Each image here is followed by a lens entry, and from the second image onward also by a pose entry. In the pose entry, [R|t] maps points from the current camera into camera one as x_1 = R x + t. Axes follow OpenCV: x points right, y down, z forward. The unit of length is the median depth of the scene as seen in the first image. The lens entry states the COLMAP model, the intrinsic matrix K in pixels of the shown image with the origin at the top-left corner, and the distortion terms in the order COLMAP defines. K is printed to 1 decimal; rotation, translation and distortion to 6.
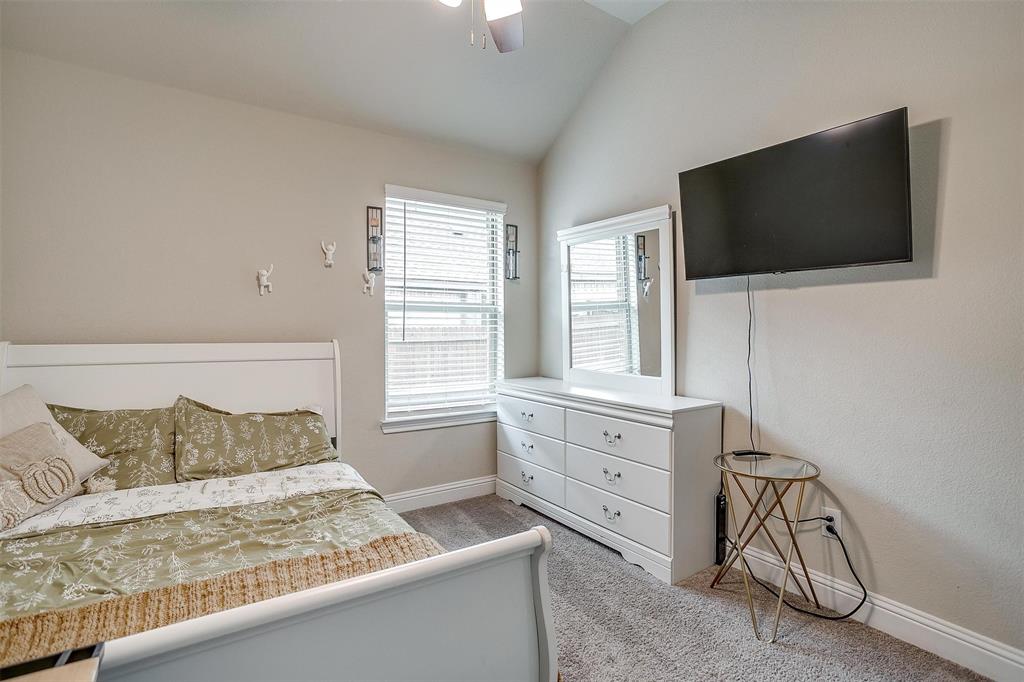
lens RADIAL K [[499.0, 0, 507.5], [0, 499.0, 330.9], [0, 0, 1]] dist [-0.053764, 0.028182]
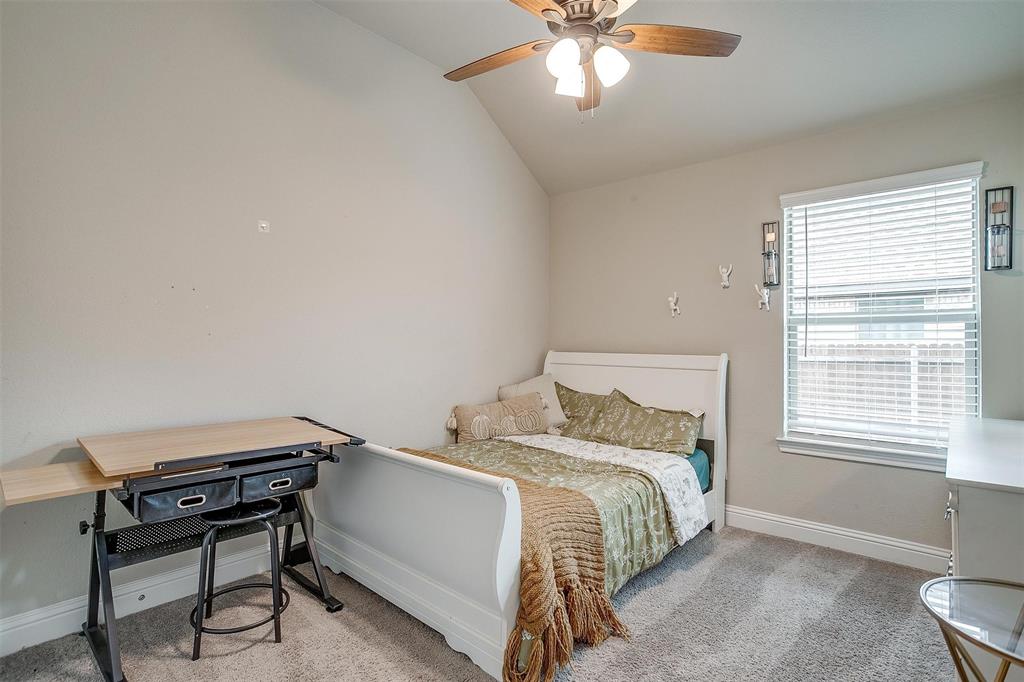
lens RADIAL K [[499.0, 0, 510.4], [0, 499.0, 343.9], [0, 0, 1]] dist [-0.053764, 0.028182]
pose [[0.252630, -0.000826, -0.967563, 0.694702], [-0.008955, 0.999955, -0.003192, 0.004926], [0.967522, 0.009471, 0.252611, 0.304679]]
